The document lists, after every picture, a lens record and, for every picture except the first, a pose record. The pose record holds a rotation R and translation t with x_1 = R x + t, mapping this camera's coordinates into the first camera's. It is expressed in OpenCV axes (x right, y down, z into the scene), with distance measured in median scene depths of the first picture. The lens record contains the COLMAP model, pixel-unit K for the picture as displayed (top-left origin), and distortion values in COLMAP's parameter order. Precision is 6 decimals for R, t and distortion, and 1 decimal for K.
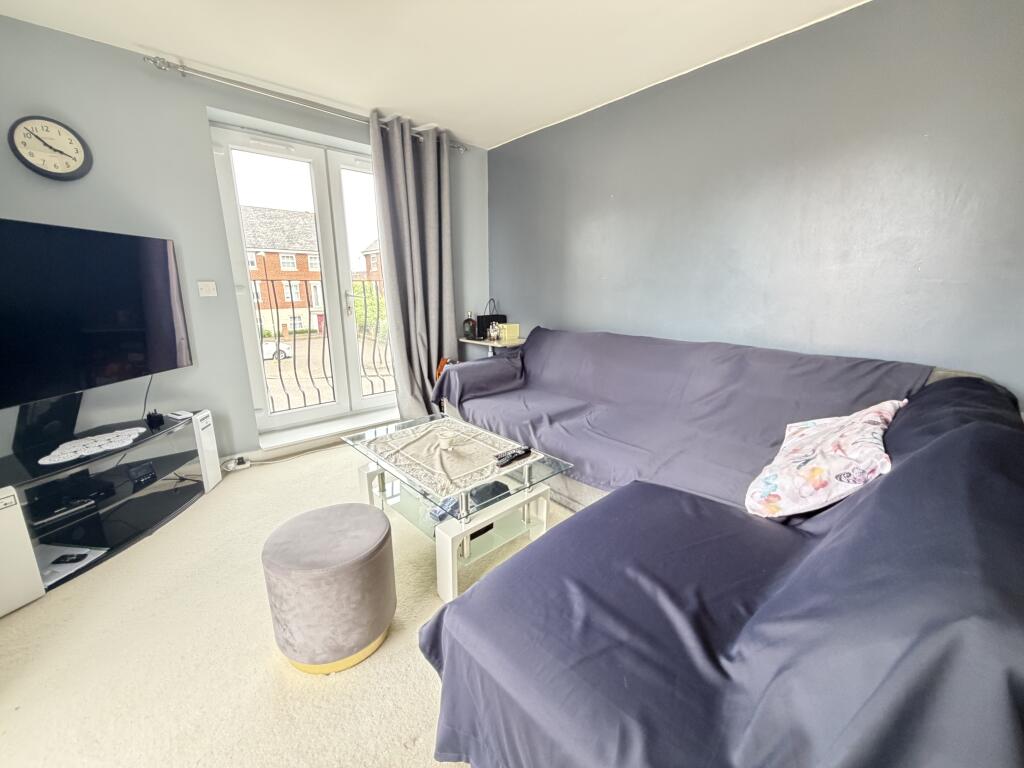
lens RADIAL K [[409.0, 0, 509.7], [0, 409.0, 384.2], [0, 0, 1]] dist [-0.000558, 0.000123]
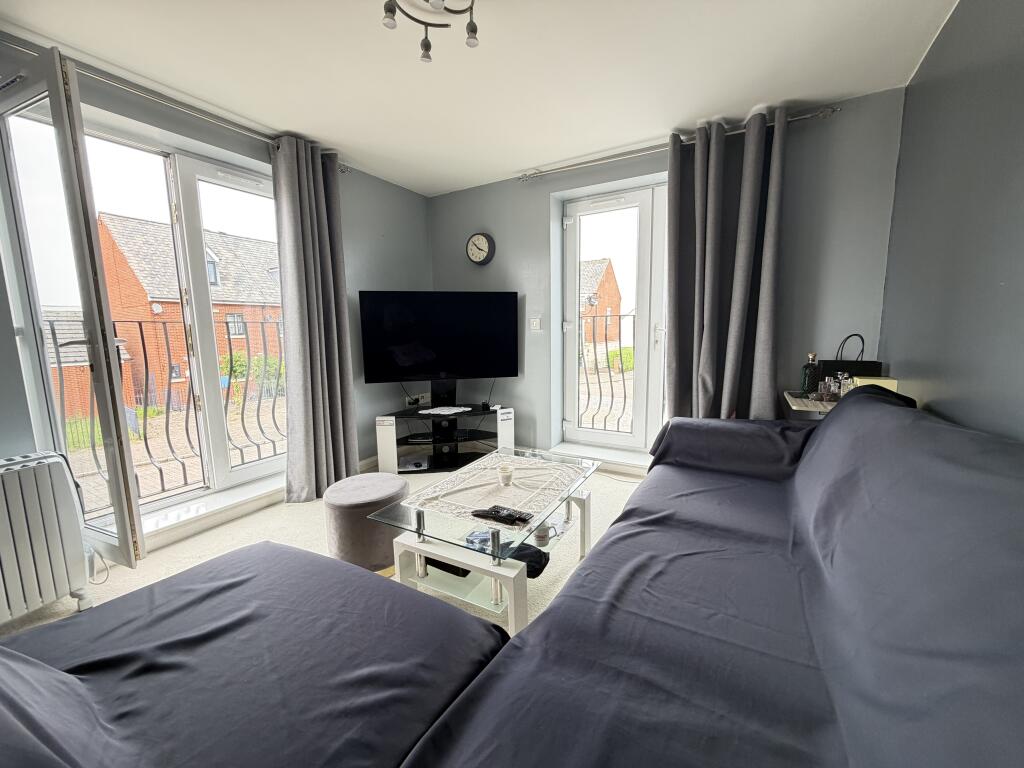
lens RADIAL K [[409.0, 0, 509.7], [0, 409.0, 384.2], [0, 0, 1]] dist [-0.000558, 0.000123]
pose [[0.301875, 0.126485, -0.944920, 0.623160], [-0.207327, 0.976148, 0.064430, -0.115954], [0.930531, 0.176457, 0.320898, 0.561773]]
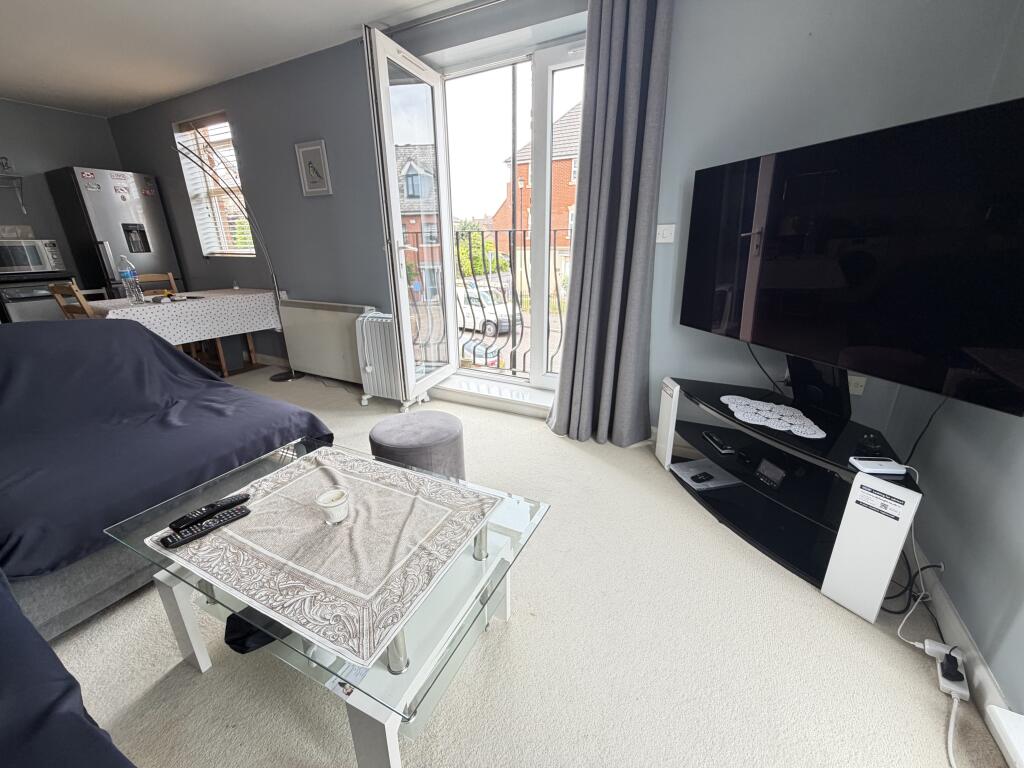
lens RADIAL K [[409.0, 0, 509.7], [0, 409.0, 384.2], [0, 0, 1]] dist [-0.000558, 0.000123]
pose [[-0.936641, 0.125035, -0.327215, -0.185153], [-0.071300, 0.846517, 0.527565, -0.273011], [0.342957, 0.517469, -0.783968, 1.222595]]
